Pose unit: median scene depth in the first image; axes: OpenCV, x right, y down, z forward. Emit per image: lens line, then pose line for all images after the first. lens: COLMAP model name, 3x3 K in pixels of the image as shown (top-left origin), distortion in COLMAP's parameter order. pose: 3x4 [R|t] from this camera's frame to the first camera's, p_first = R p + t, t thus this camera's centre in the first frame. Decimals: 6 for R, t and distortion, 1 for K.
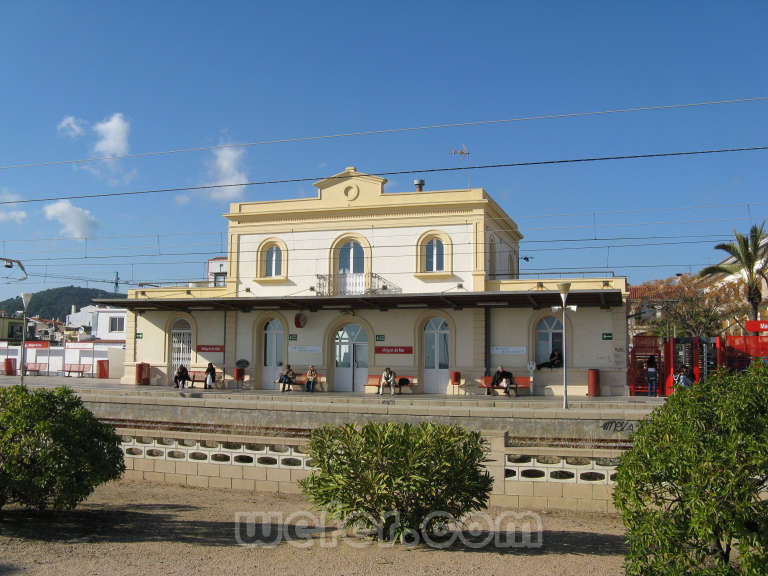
lens RADIAL K [[792.2, 0, 384.0], [0, 792.2, 288.0], [0, 0, 1]] dist [-0.205282, 0.261342]
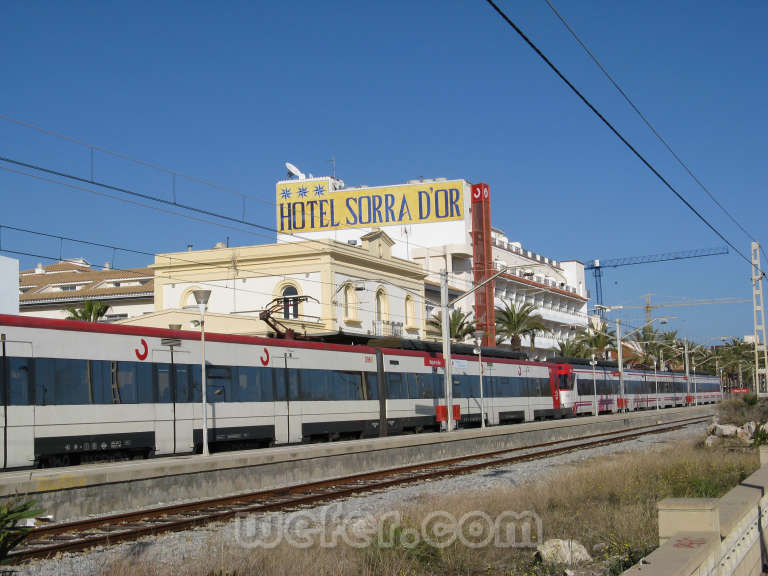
lens RADIAL K [[1129.6, 0, 384.0], [0, 1129.6, 288.0], [0, 0, 1]] dist [-0.050139, 0.025287]
pose [[0.093639, 0.087953, 0.991714, -1.654817], [-0.060424, 0.994756, -0.082517, 0.067779], [-0.993771, -0.052197, 0.098463, 0.831042]]
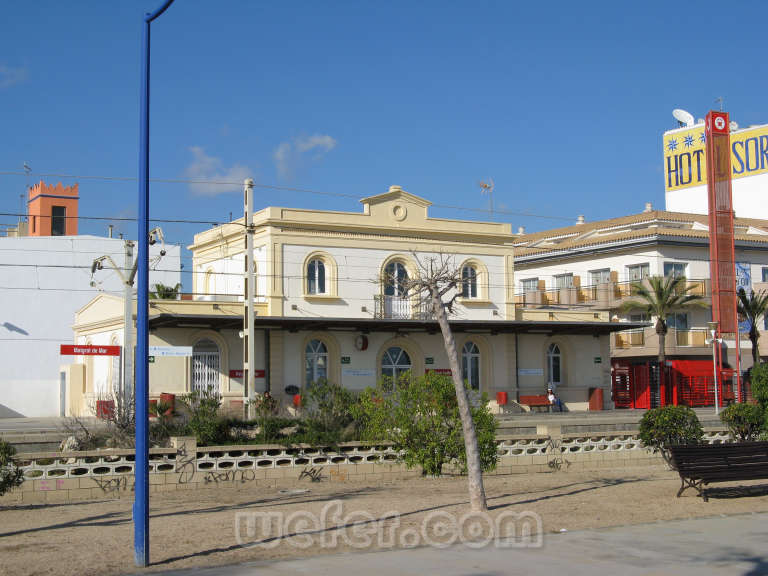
lens RADIAL K [[1129.6, 0, 384.0], [0, 1129.6, 288.0], [0, 0, 1]] dist [-0.050139, 0.025287]
pose [[0.693212, 0.045772, 0.719279, -1.059829], [-0.047178, 0.998723, -0.018086, -0.001291], [-0.719188, -0.021397, 0.694486, 0.036887]]
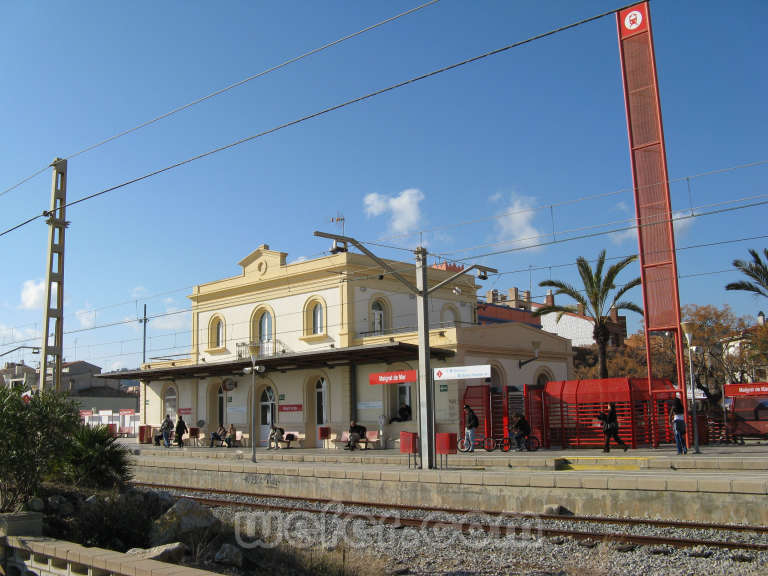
lens RADIAL K [[792.2, 0, 384.0], [0, 792.2, 288.0], [0, 0, 1]] dist [-0.205282, 0.261342]
pose [[0.908113, -0.098266, -0.407031, 0.566240], [0.069262, 0.993934, -0.085429, 0.014983], [0.412957, 0.049387, 0.909410, 0.057054]]
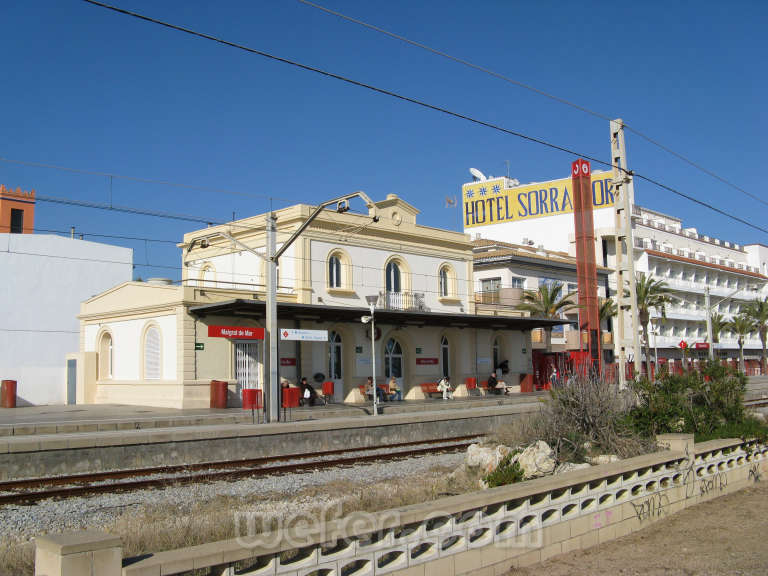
lens RADIAL K [[792.2, 0, 384.0], [0, 792.2, 288.0], [0, 0, 1]] dist [-0.205282, 0.261342]
pose [[0.443459, 0.077827, 0.892909, -1.022996], [-0.057492, 0.996641, -0.058315, 0.040970], [-0.894449, -0.025475, 0.446444, 0.521938]]
